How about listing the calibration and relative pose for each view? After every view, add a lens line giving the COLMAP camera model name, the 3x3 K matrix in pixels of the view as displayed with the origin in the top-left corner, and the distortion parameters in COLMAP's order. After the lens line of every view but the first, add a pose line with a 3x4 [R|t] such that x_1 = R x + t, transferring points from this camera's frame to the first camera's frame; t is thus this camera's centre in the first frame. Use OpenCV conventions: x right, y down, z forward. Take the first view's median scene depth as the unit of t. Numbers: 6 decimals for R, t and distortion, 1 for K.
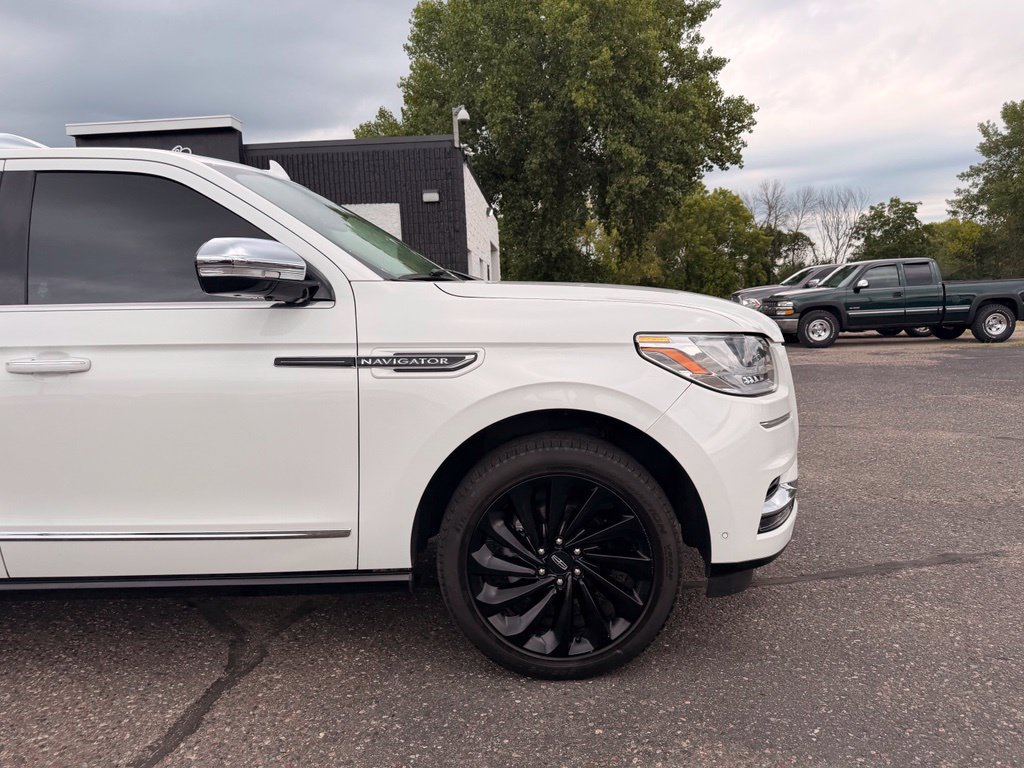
lens RADIAL K [[729.3, 0, 519.3], [0, 729.3, 385.9], [0, 0, 1]] dist [0.033740, -0.043734]
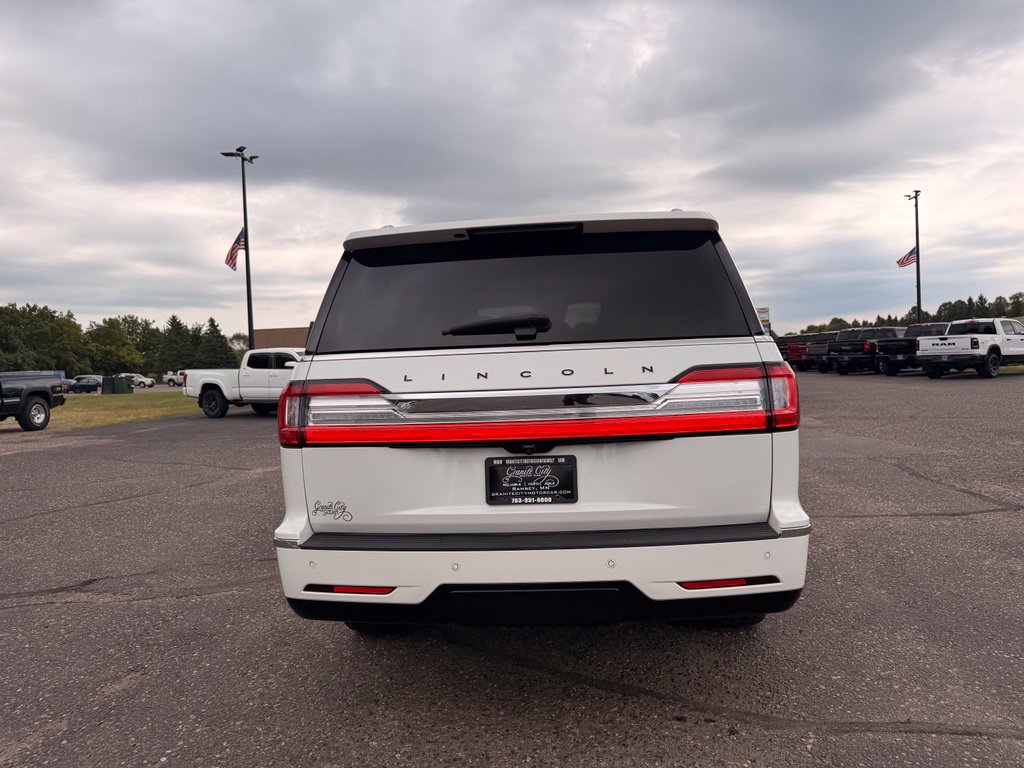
lens RADIAL K [[729.3, 0, 519.3], [0, 729.3, 385.9], [0, 0, 1]] dist [0.033740, -0.043734]
pose [[0.025007, 0.008390, 0.999652, -0.217954], [0.140790, 0.989969, -0.011830, -0.004126], [-0.989724, 0.141037, 0.023575, 0.108500]]
